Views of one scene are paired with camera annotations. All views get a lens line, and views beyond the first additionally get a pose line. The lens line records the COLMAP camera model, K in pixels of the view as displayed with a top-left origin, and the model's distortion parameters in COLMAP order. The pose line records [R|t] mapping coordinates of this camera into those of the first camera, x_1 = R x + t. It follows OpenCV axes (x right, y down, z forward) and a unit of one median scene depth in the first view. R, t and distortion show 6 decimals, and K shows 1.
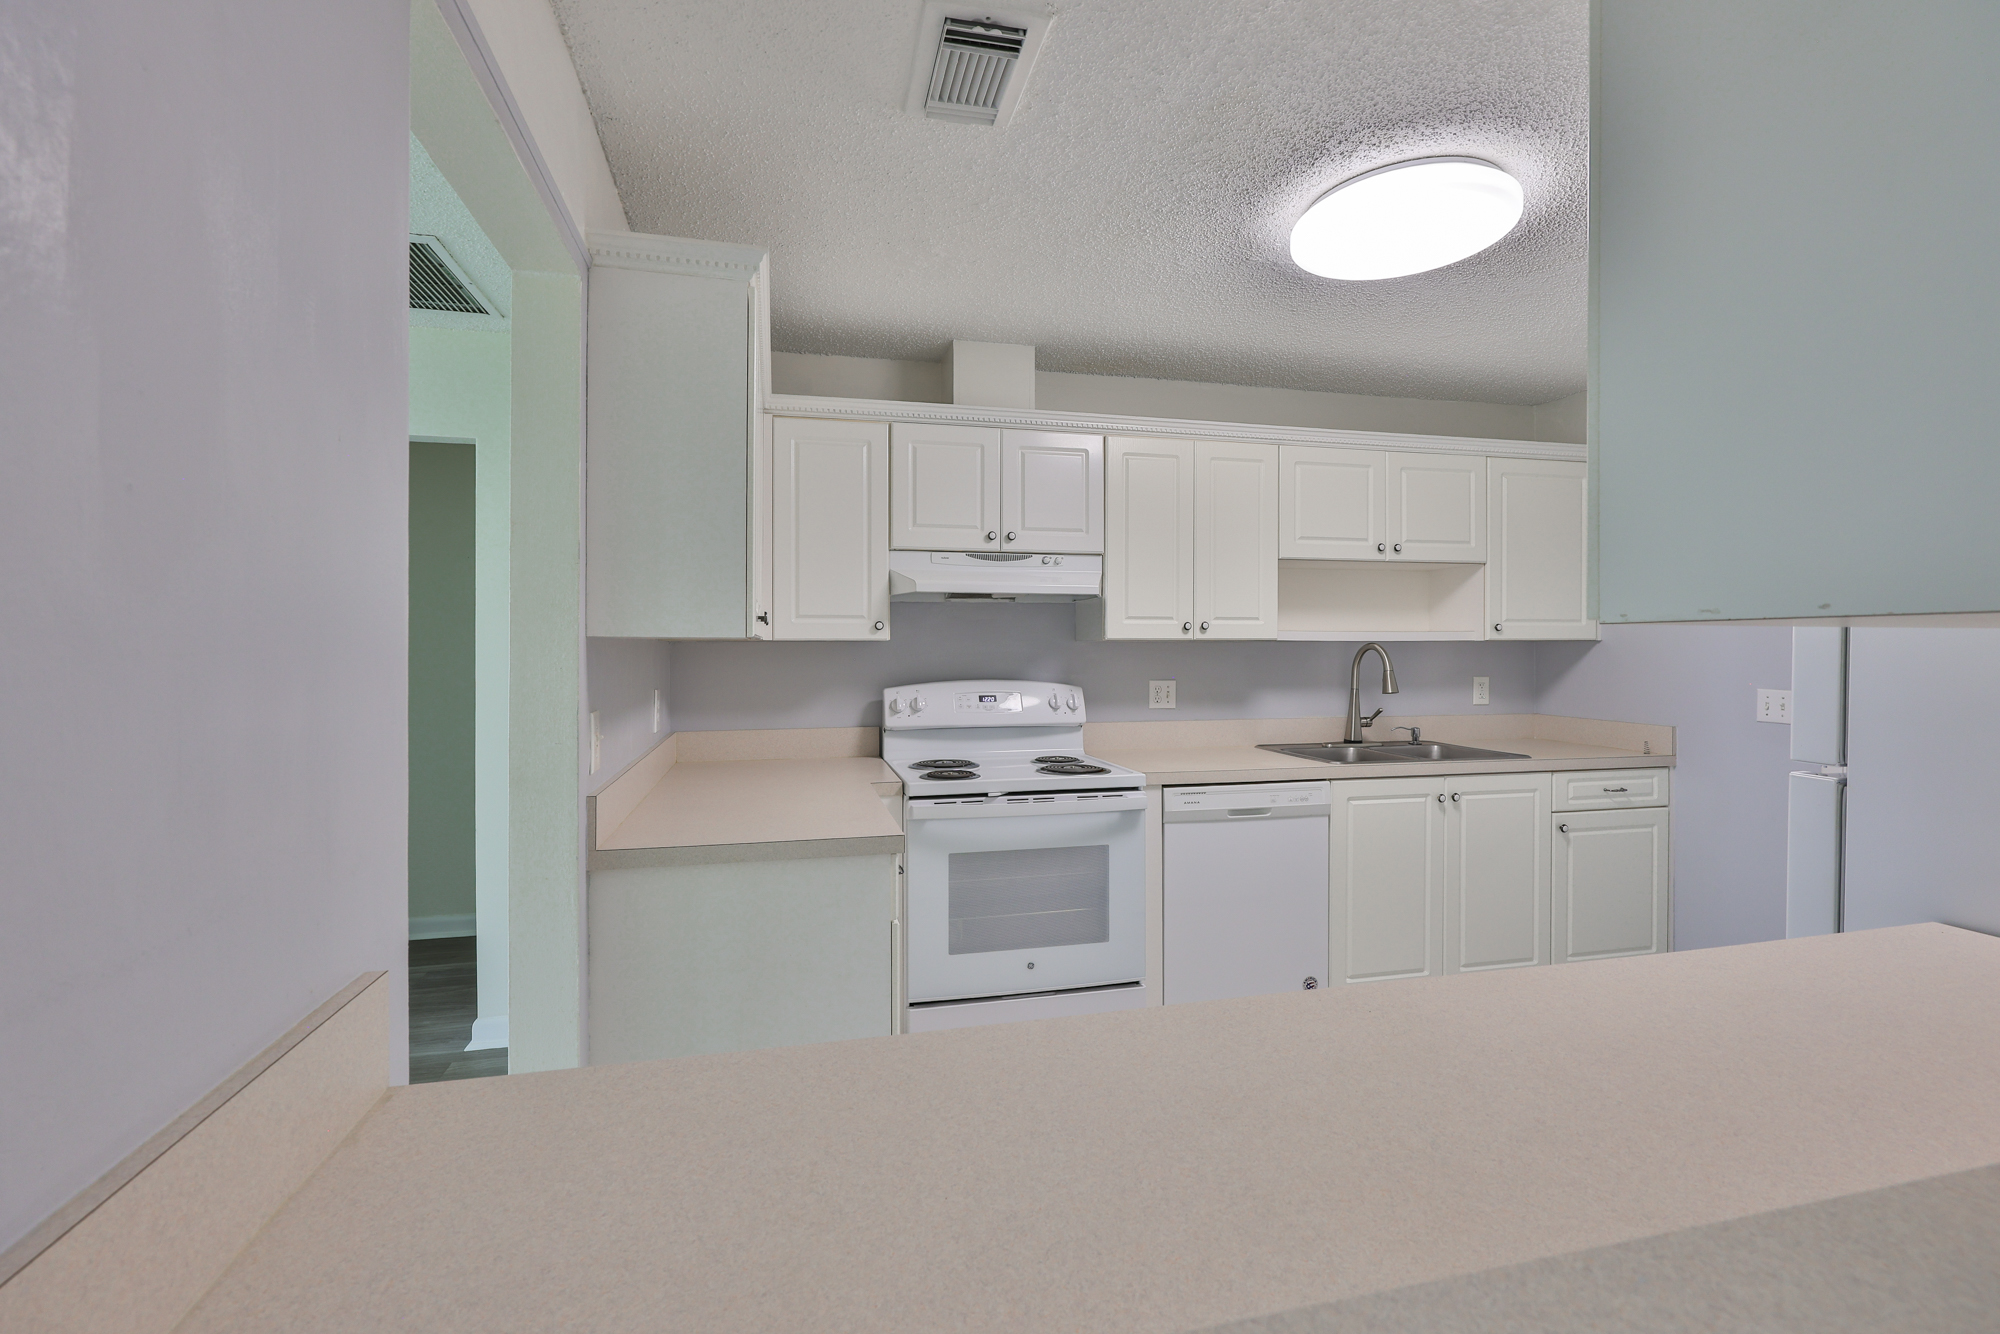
lens RADIAL K [[886.7, 0, 994.0], [0, 886.7, 644.8], [0, 0, 1]] dist [-0.000293, -0.000090]
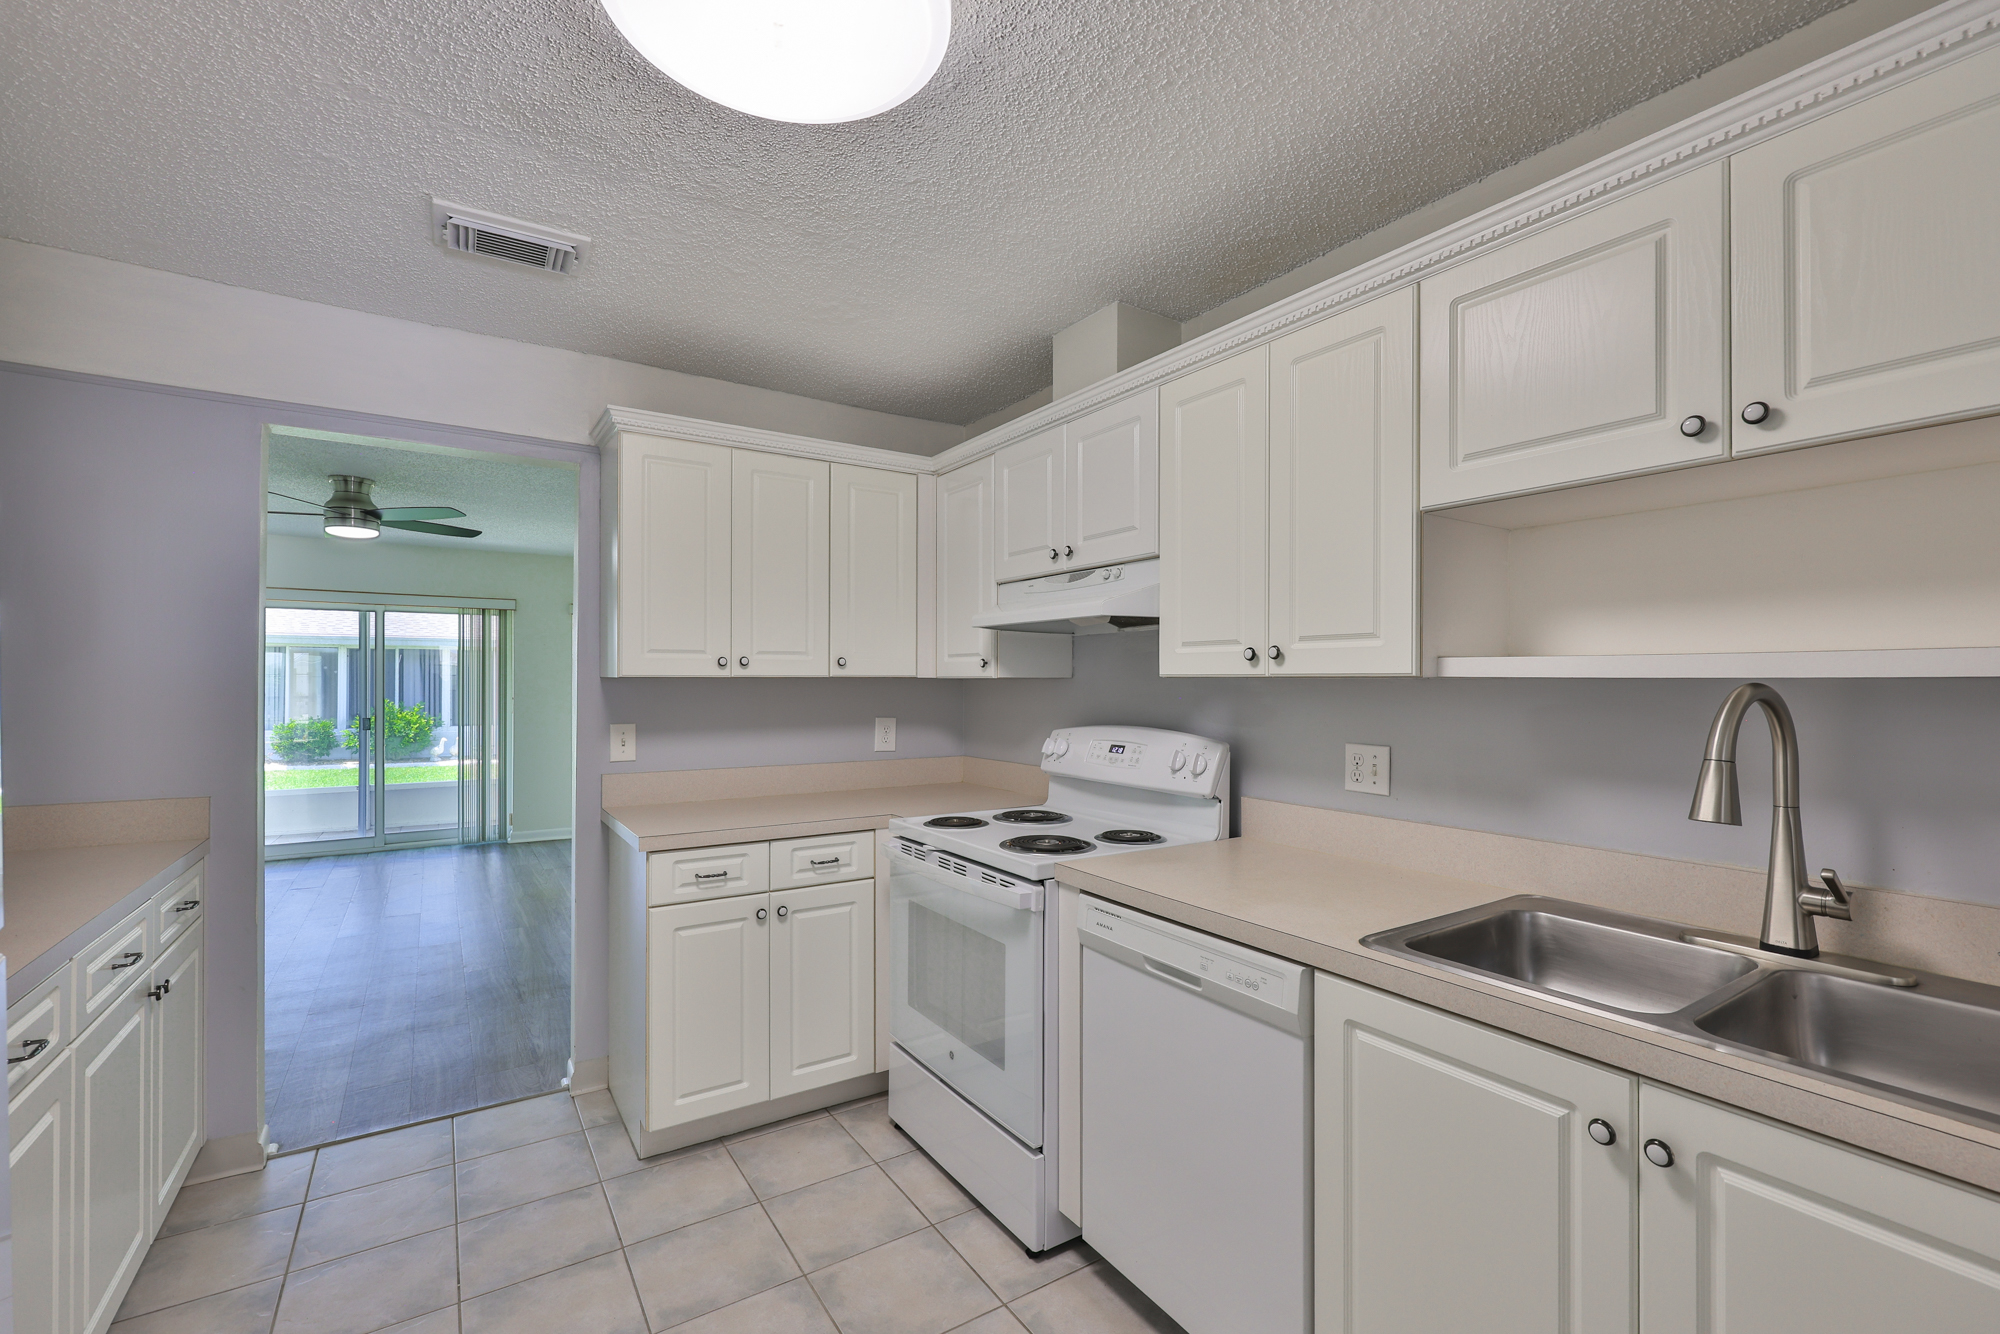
lens RADIAL K [[865.3, 0, 1014.2], [0, 865.3, 664.2], [0, 0, 1]] dist [-0.003683, -0.000371]
pose [[0.350244, -0.014605, -0.936545, 0.696418], [-0.003214, 0.999854, -0.016794, -0.003458], [0.936653, 0.008892, 0.350146, 0.622511]]
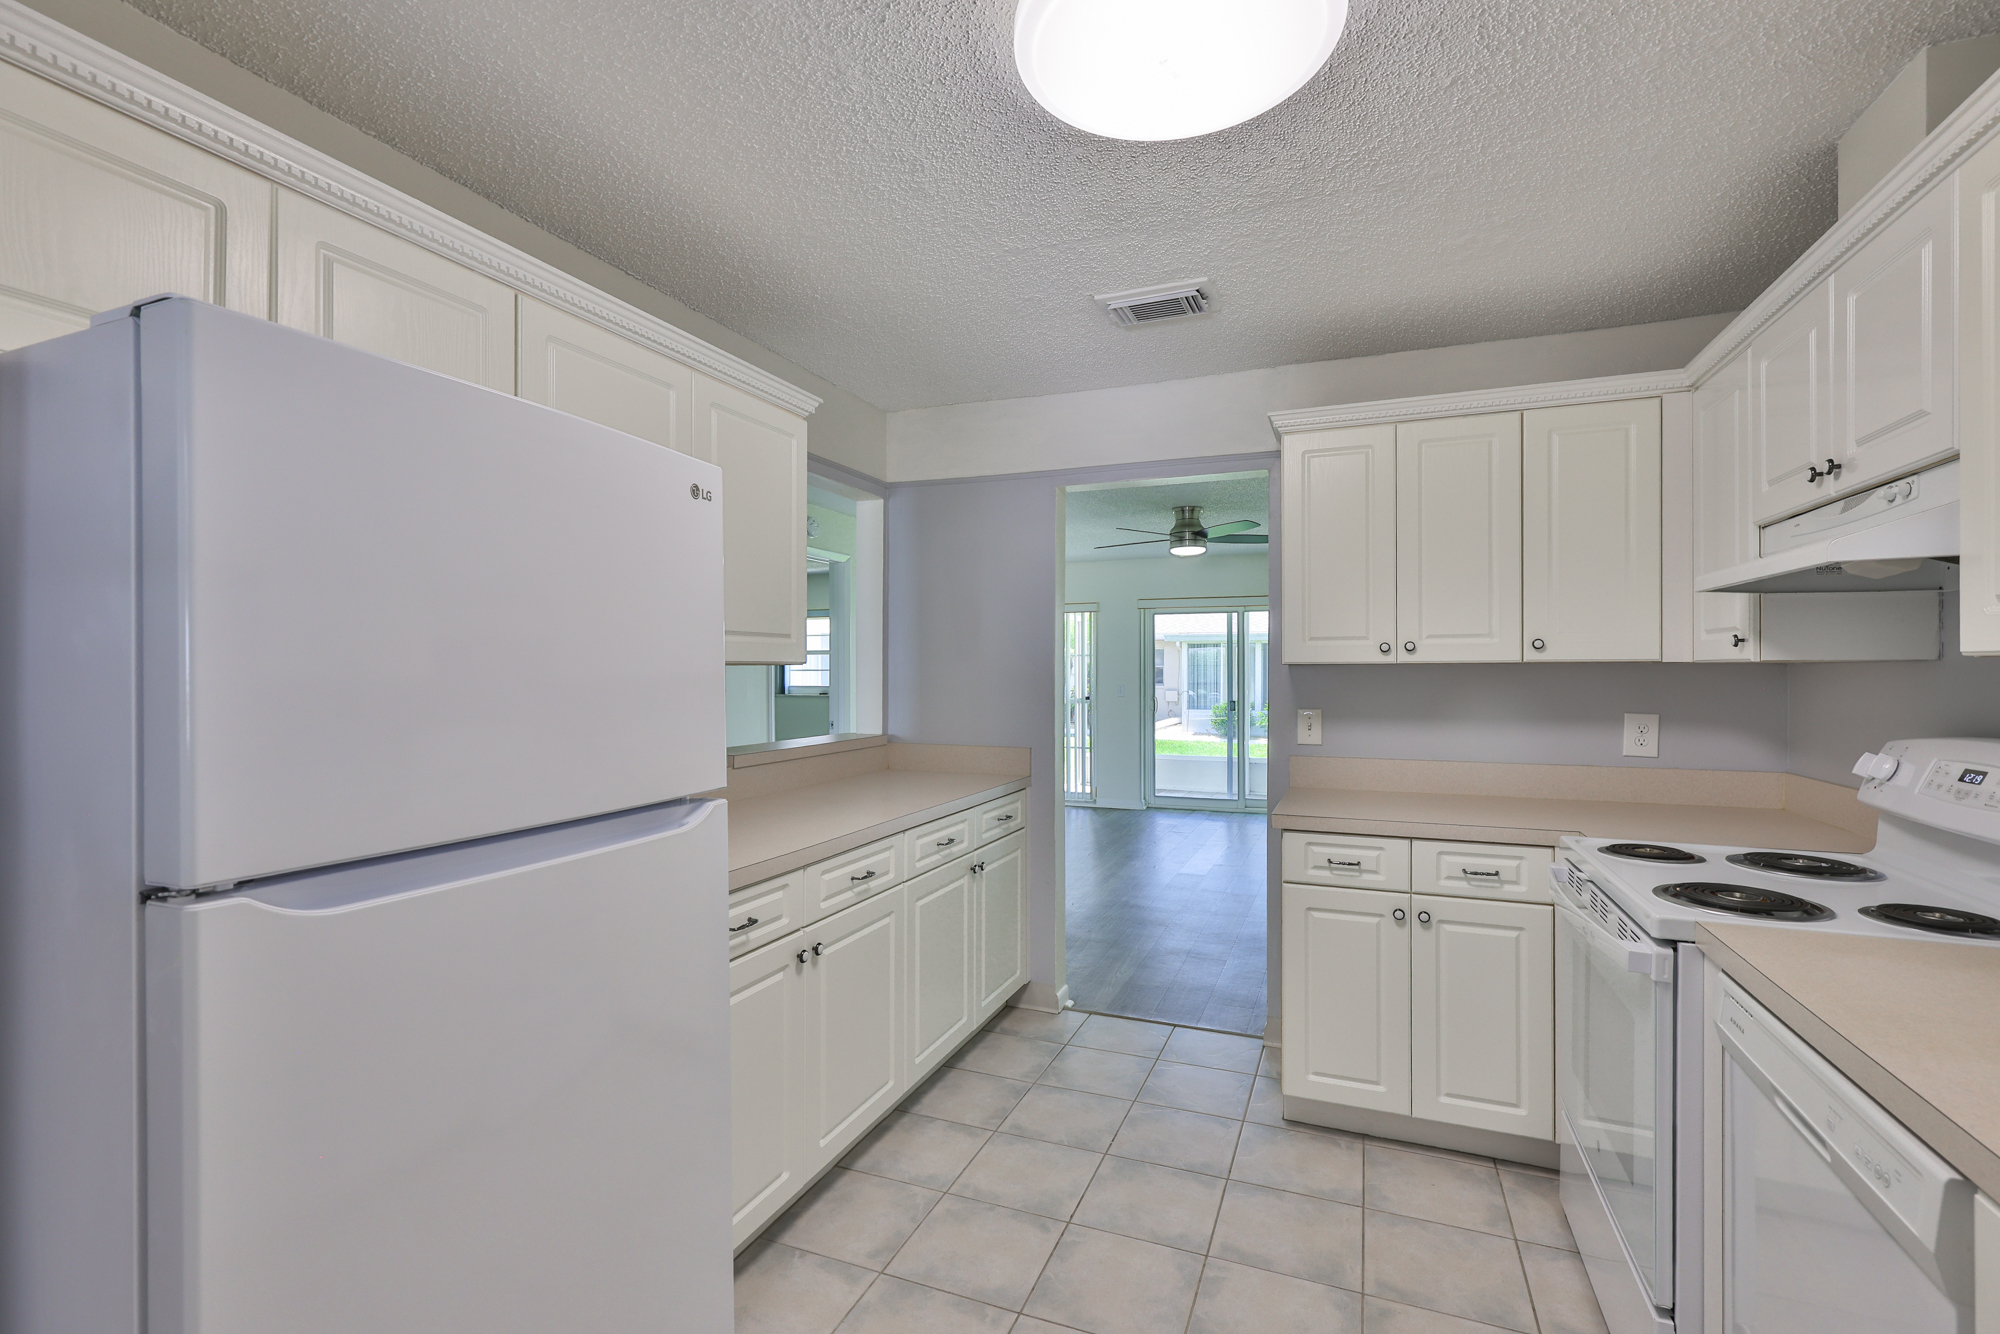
lens RADIAL K [[888.8, 0, 1001.6], [0, 888.8, 652.5], [0, 0, 1]] dist [-0.001162, -0.000350]
pose [[-0.579617, -0.012286, -0.814797, 0.696419], [0.003595, 0.999838, -0.017634, -0.001079], [0.814881, -0.013150, -0.579479, 0.835209]]
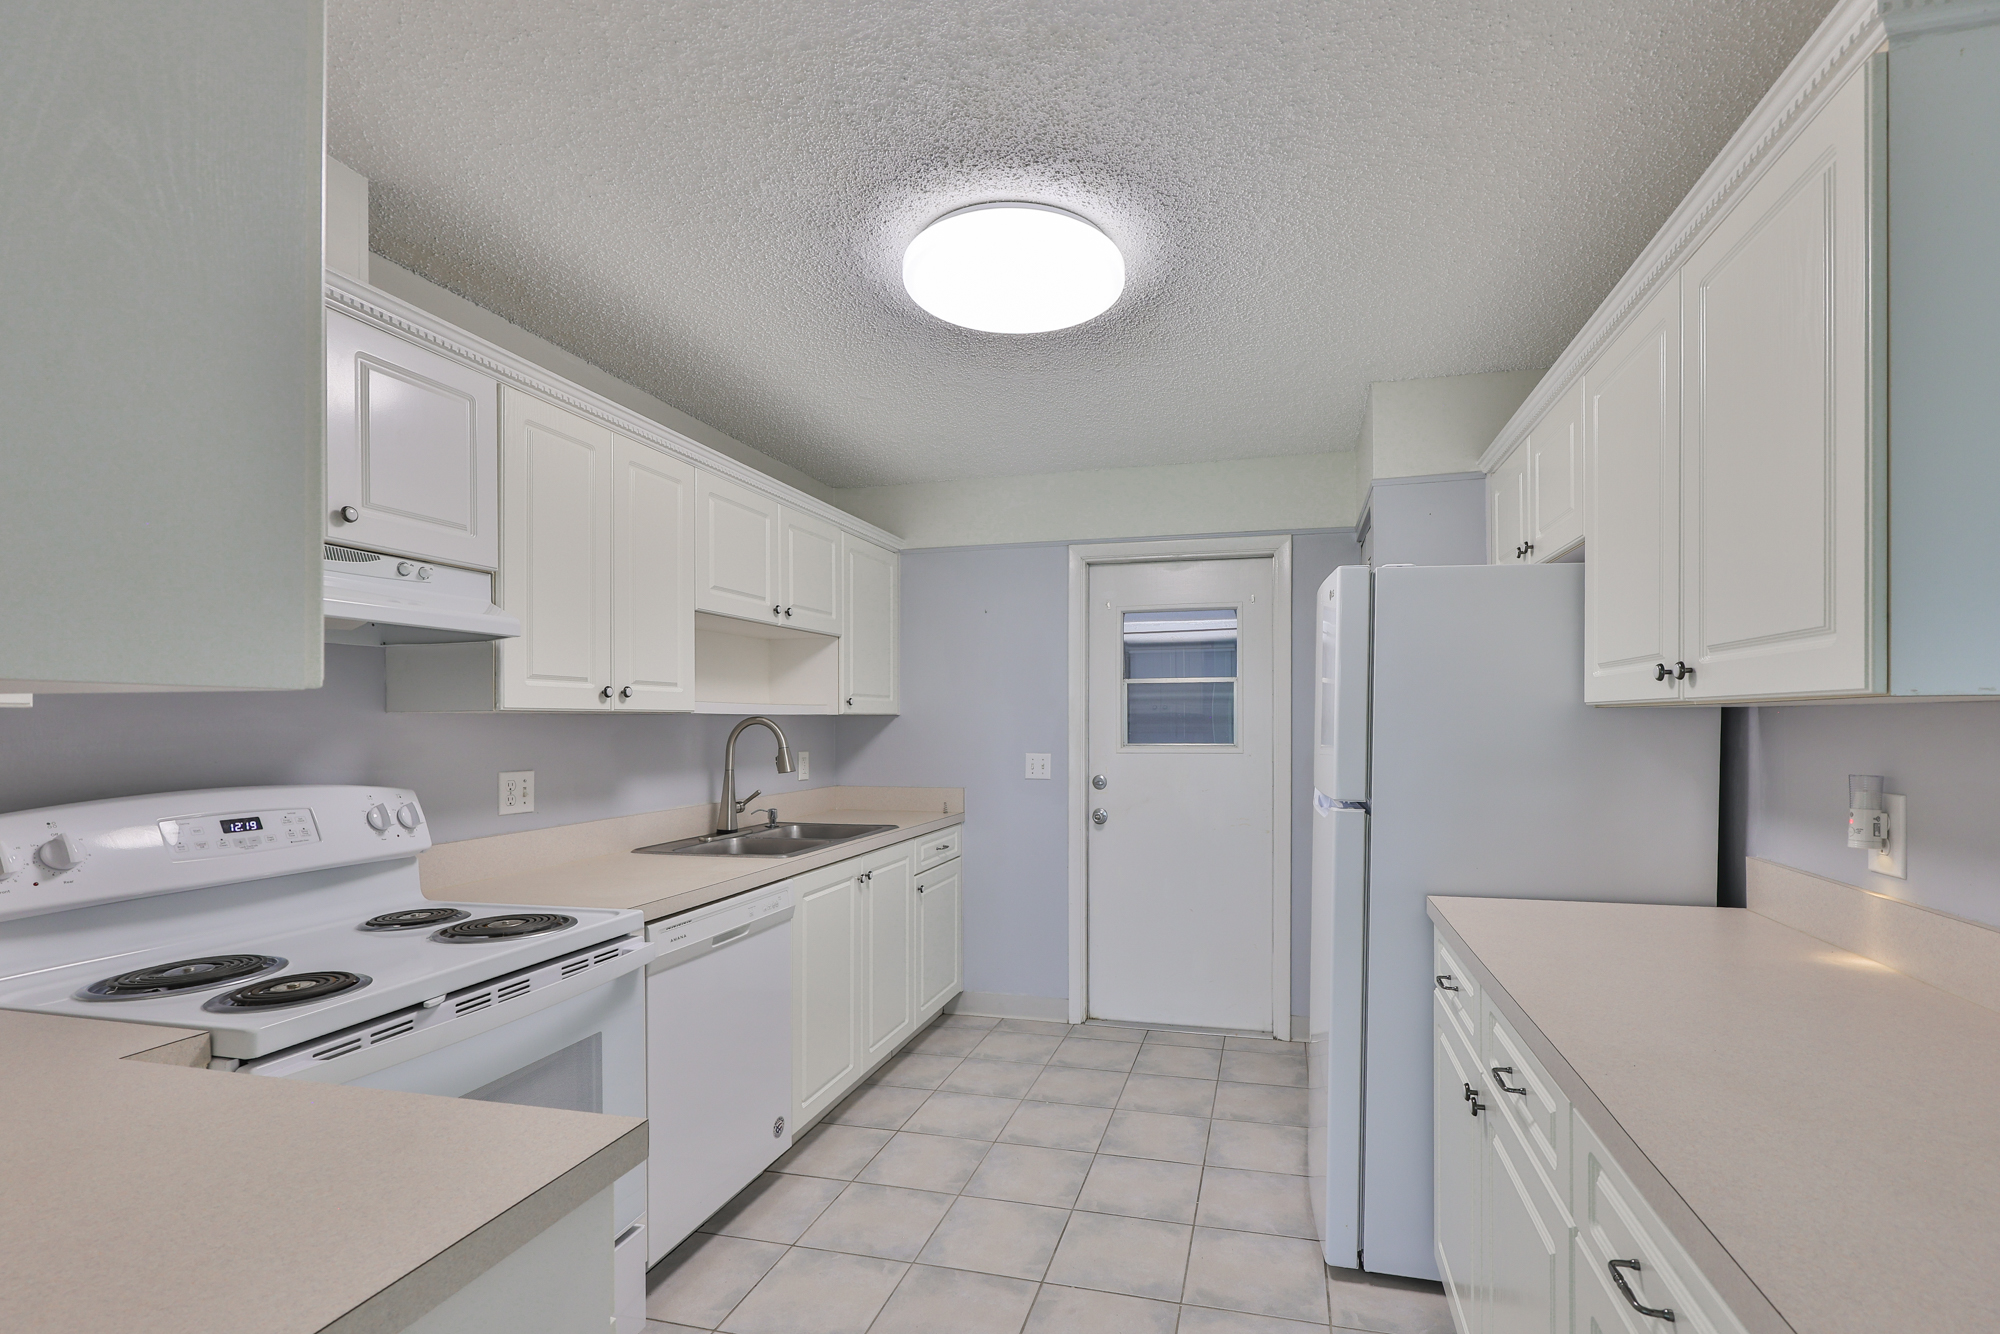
lens RADIAL K [[897.1, 0, 1053.4], [0, 897.1, 722.0], [0, 0, 1]] dist [-0.001859, -0.000327]
pose [[0.459292, -0.002909, 0.888281, -0.245678], [0.003193, 0.999994, 0.001624, 0.002764], [-0.888280, 0.002090, 0.459298, 0.348158]]
